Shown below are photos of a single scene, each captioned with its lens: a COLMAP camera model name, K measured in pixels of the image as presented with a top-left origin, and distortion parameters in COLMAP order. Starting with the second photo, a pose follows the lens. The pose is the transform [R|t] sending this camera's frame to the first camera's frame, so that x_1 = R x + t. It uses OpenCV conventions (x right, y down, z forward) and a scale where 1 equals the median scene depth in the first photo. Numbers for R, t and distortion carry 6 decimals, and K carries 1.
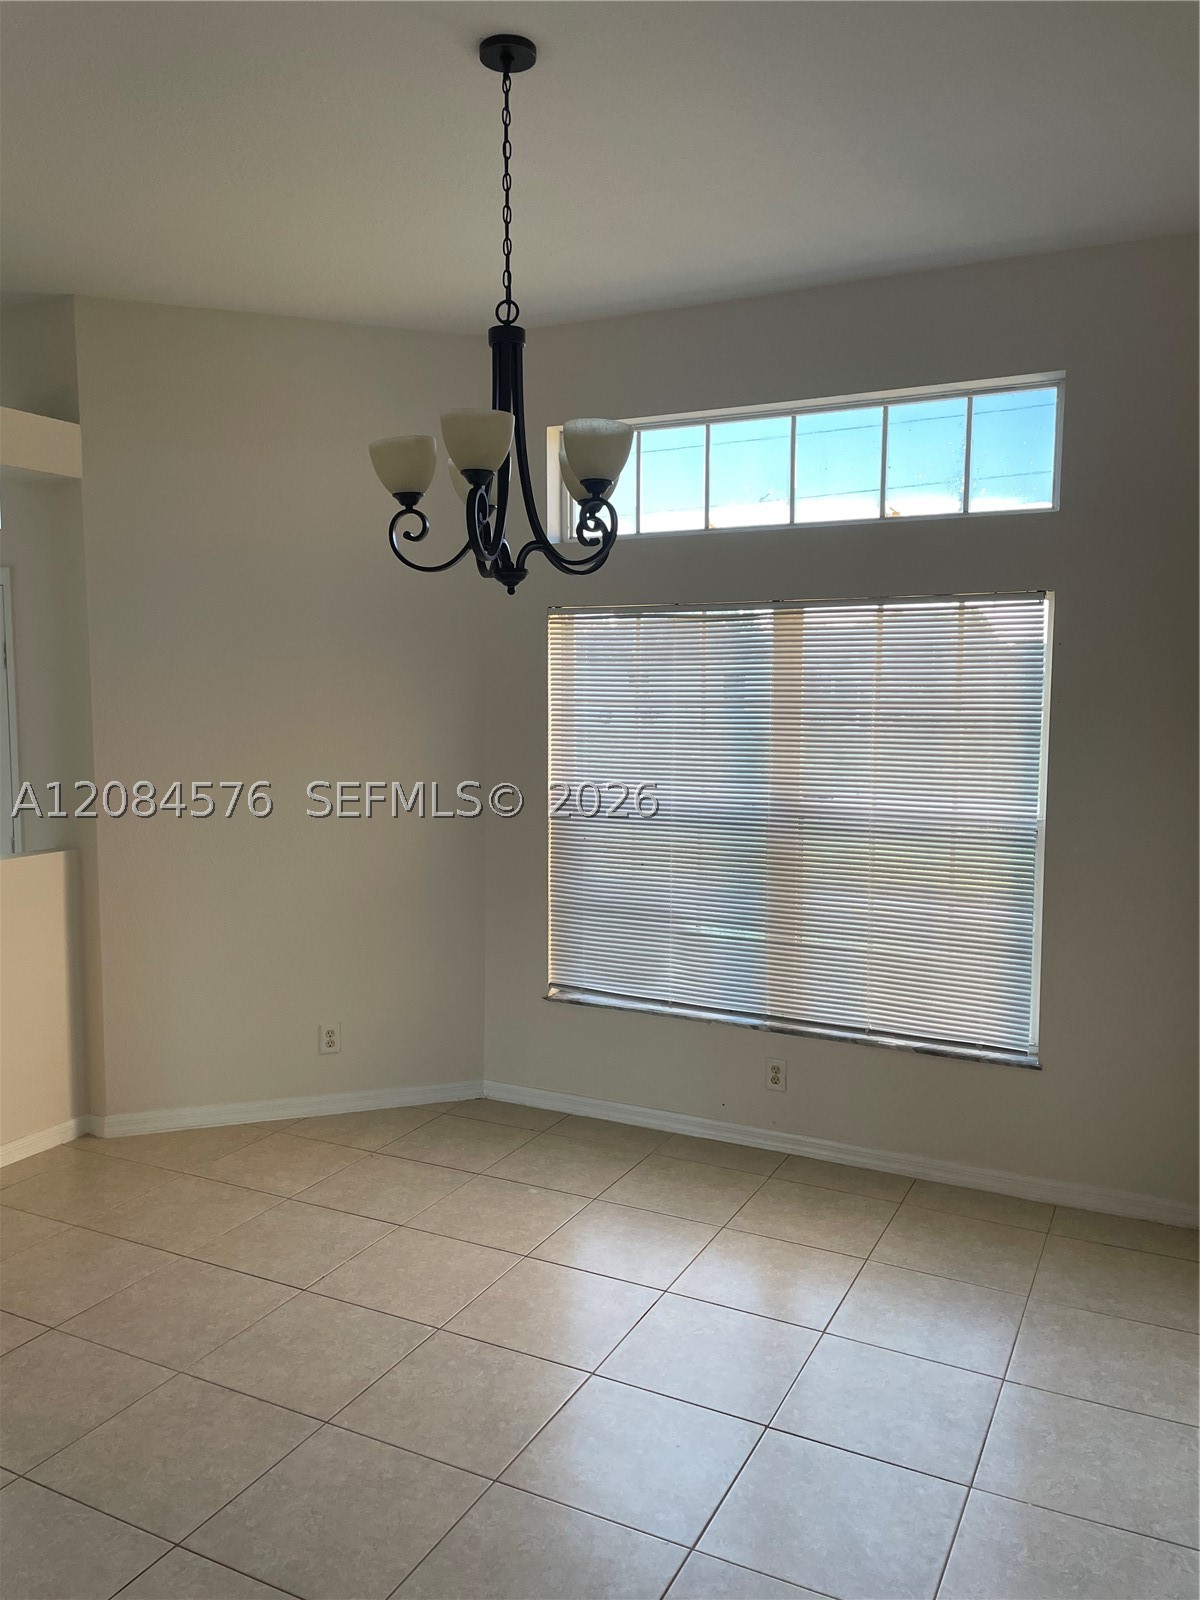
lens RADIAL K [[1208.7, 0, 600.0], [0, 1208.7, 800.0], [0, 0, 1]] dist [0.092091, -0.124535]
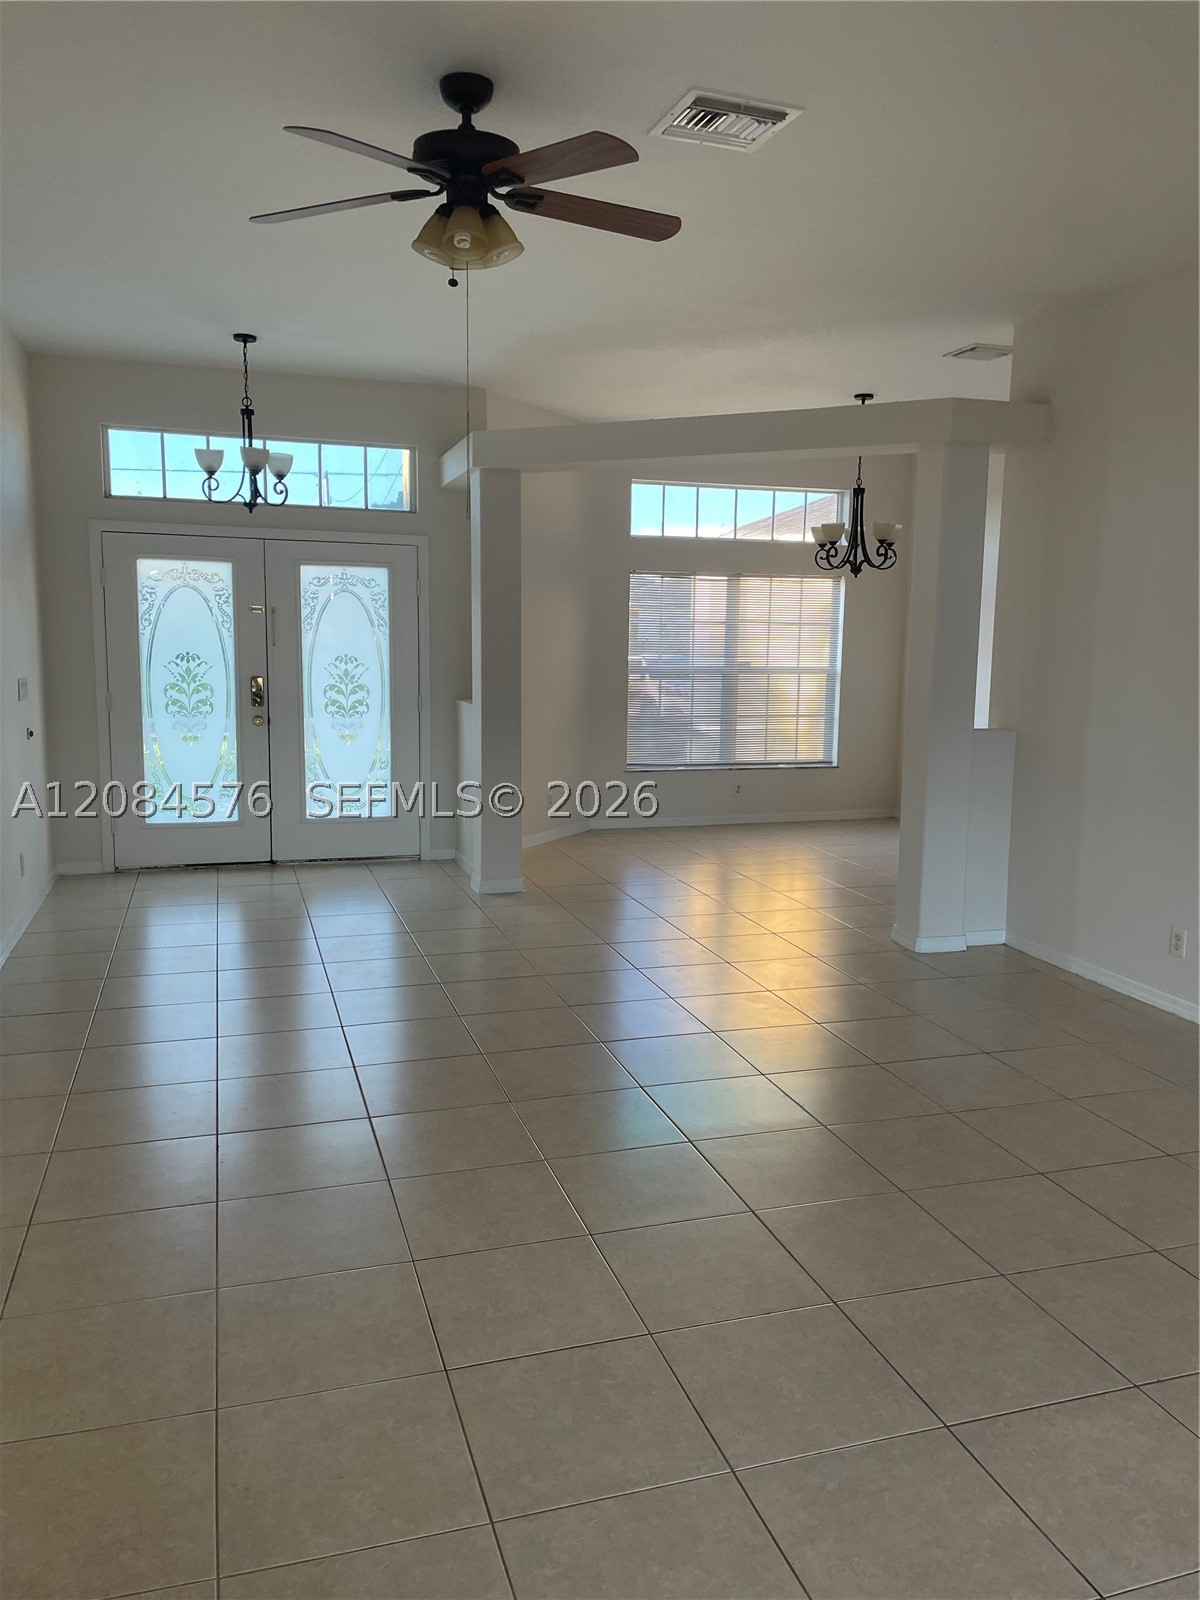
lens RADIAL K [[1208.7, 0, 600.0], [0, 1208.7, 800.0], [0, 0, 1]] dist [0.092091, -0.124535]
pose [[0.710973, -0.085669, 0.697981, -1.620826], [0.059194, 0.996320, 0.061991, 0.094510], [-0.700723, -0.002757, 0.713428, -0.421046]]
